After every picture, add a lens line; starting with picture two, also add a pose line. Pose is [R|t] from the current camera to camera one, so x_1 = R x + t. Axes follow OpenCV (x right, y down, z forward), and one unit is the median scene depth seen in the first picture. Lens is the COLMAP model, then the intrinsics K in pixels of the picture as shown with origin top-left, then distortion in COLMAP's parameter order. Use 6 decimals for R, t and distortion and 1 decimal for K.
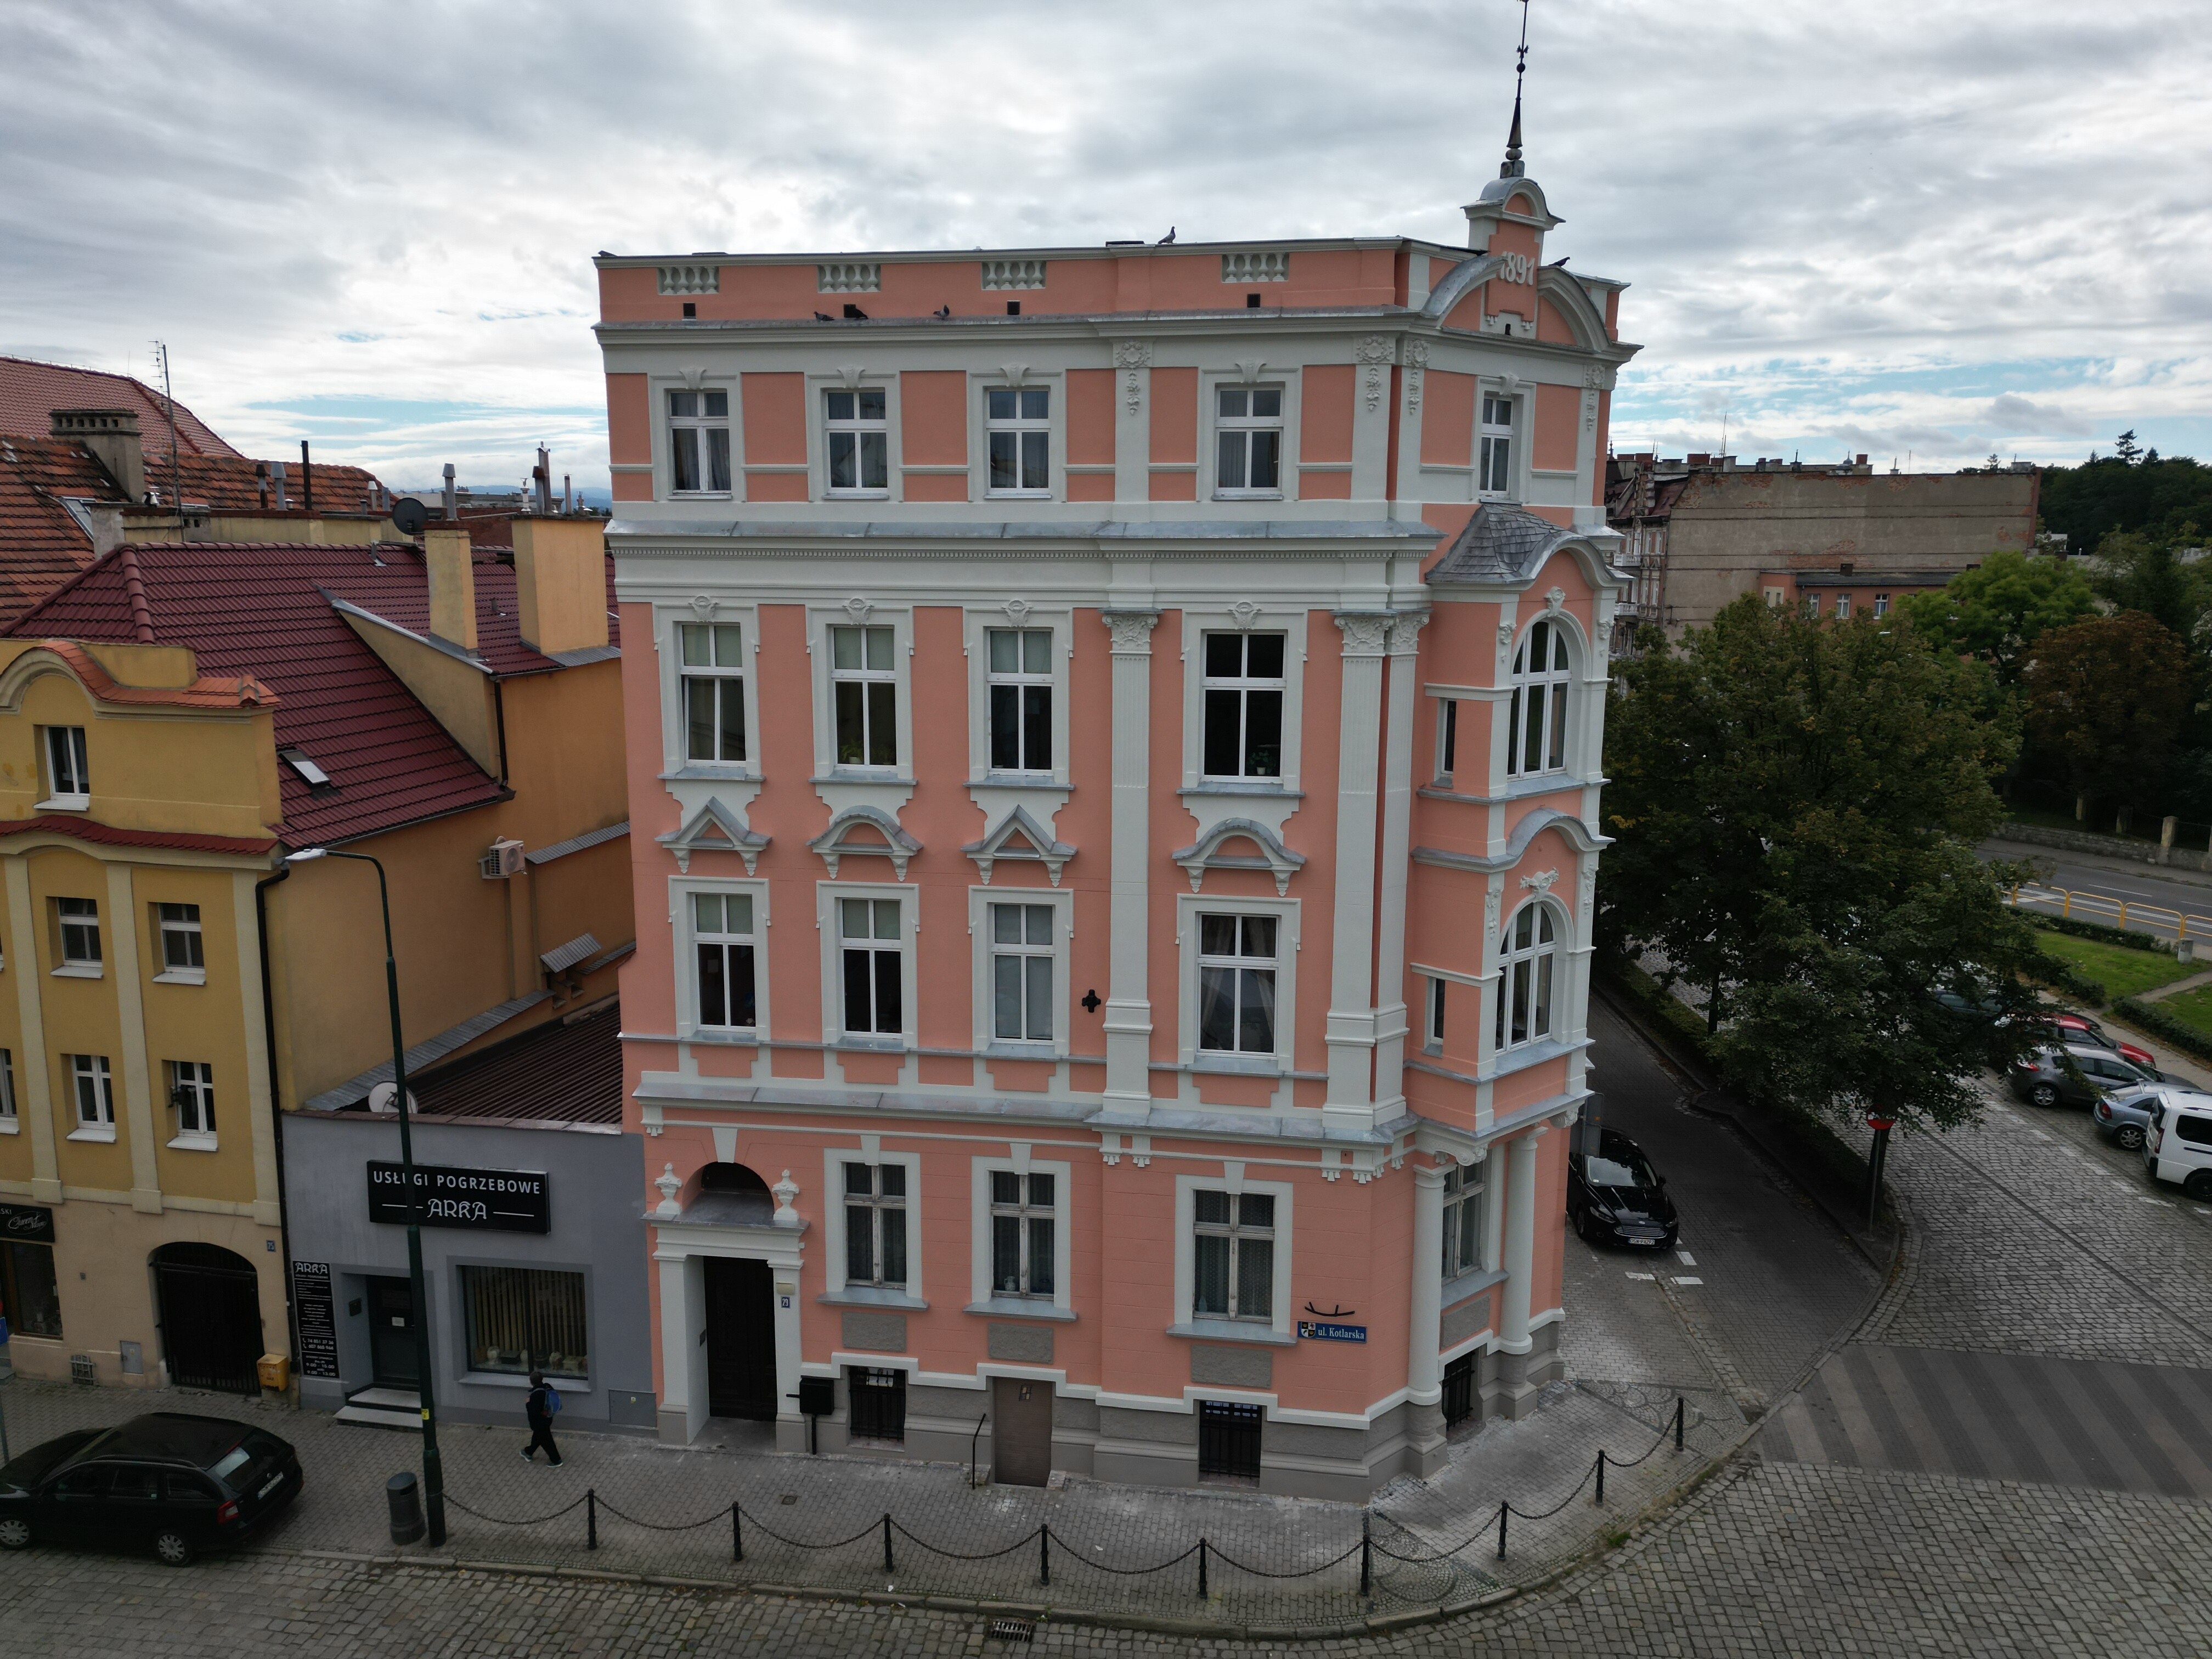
lens RADIAL K [[1542.7, 0, 1111.8], [0, 1542.7, 824.5], [0, 0, 1]] dist [0.091788, -0.091500]
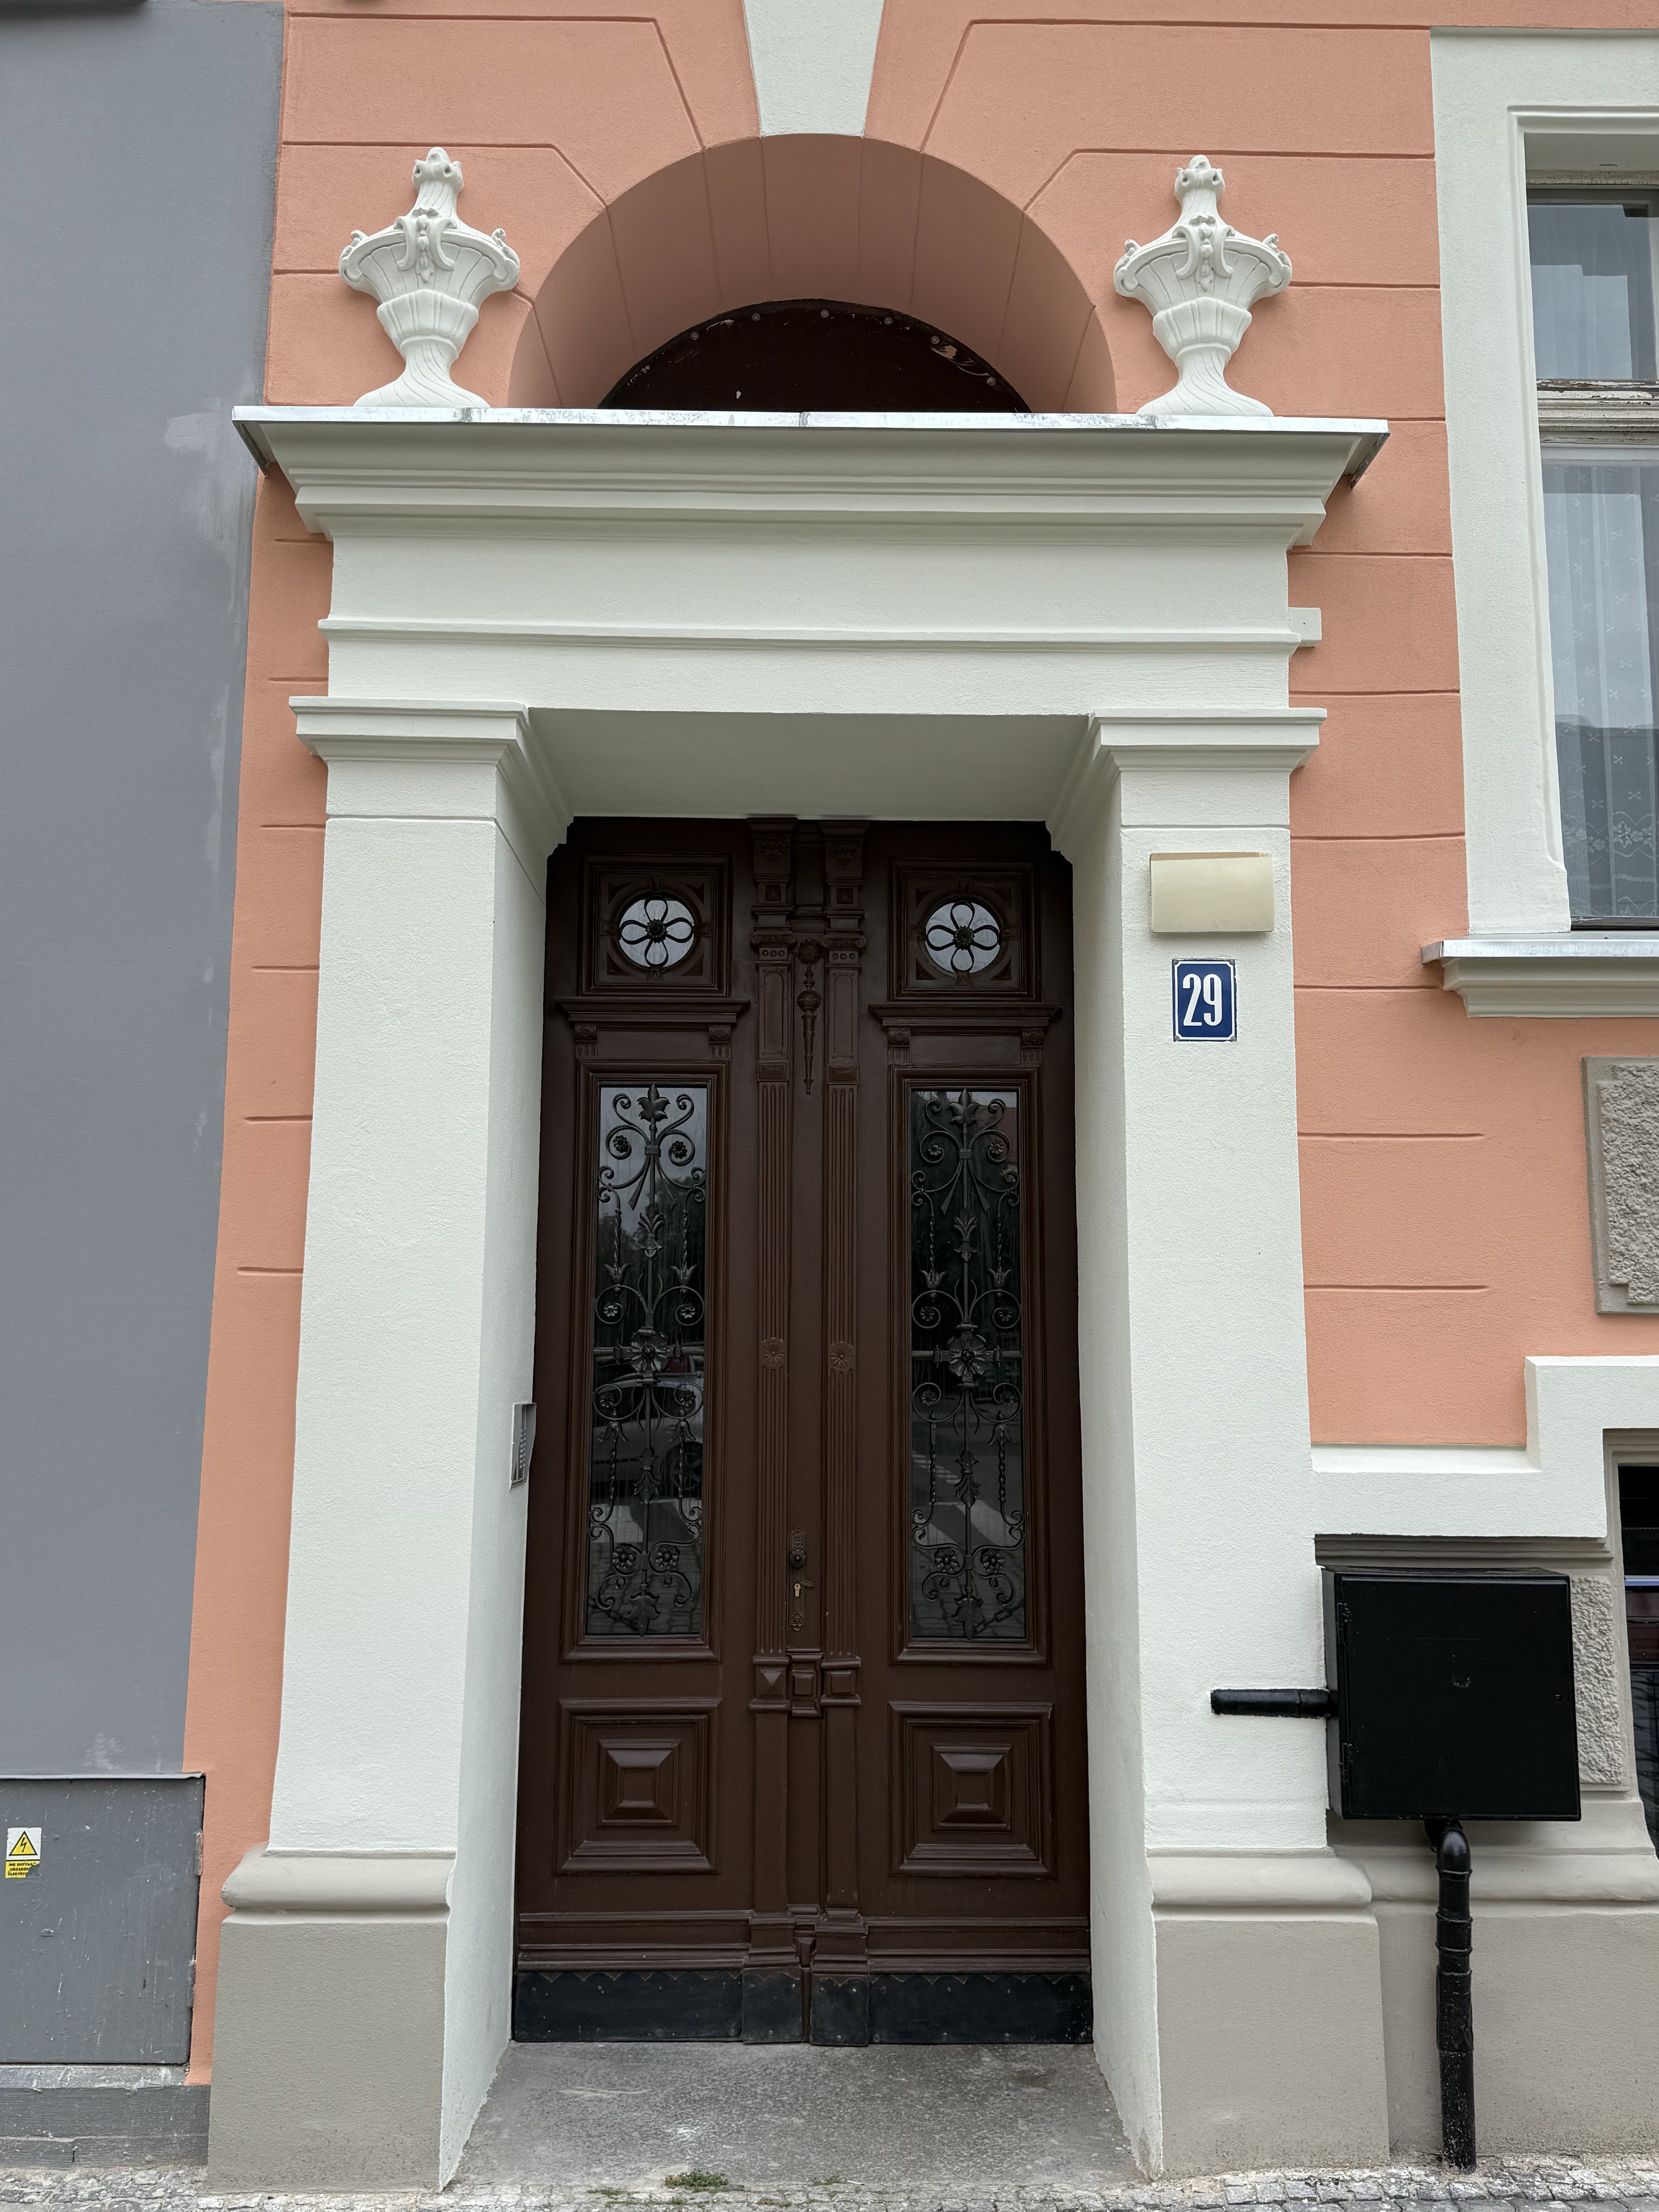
lens RADIAL K [[1781.3, 0, 826.7], [0, 1781.3, 1119.5], [0, 0, 1]] dist [0.146245, -0.246250]
pose [[0.988280, 0.021874, 0.151077, -0.286160], [0.029627, 0.943377, -0.330396, 0.394505], [-0.149750, 0.331000, 0.931673, 0.899971]]
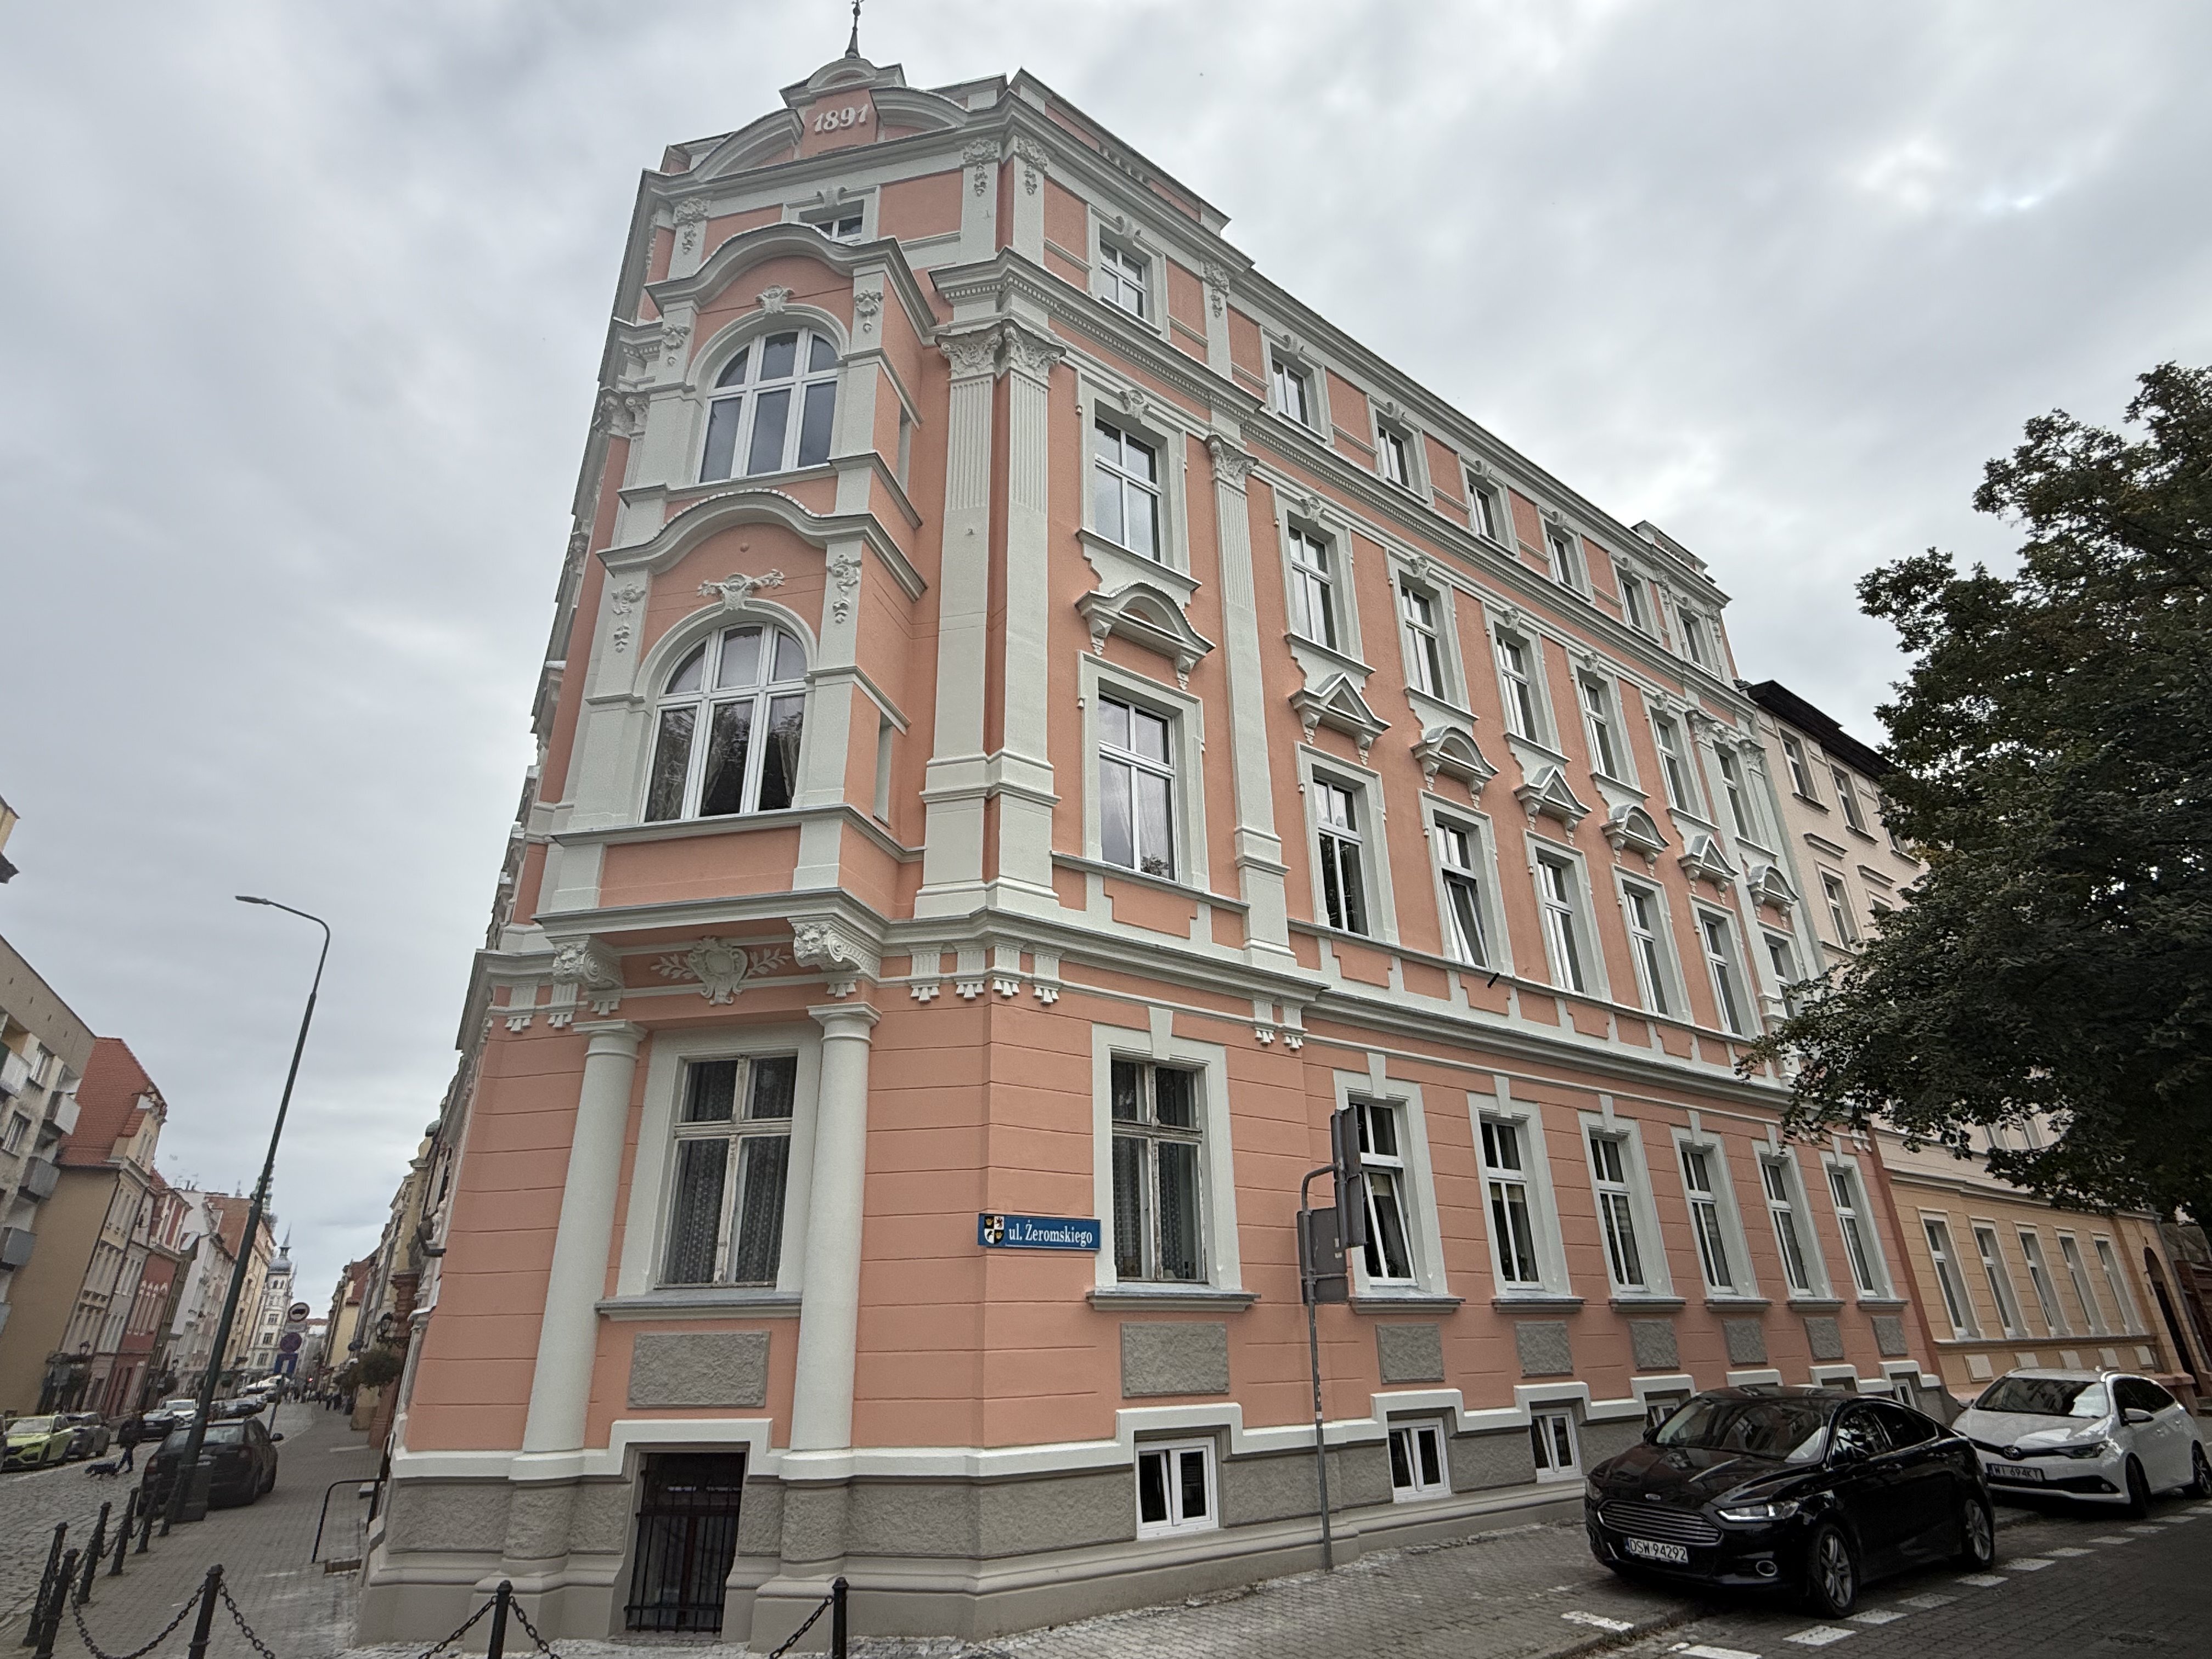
lens RADIAL K [[1158.2, 0, 1102.1], [0, 1158.2, 824.2], [0, 0, 1]] dist [-0.001529, 0.000554]
pose [[0.620743, -0.337071, -0.707857, 0.701195], [-0.117832, 0.852497, -0.509278, 0.370036], [0.775109, 0.399539, 0.489464, 0.903680]]
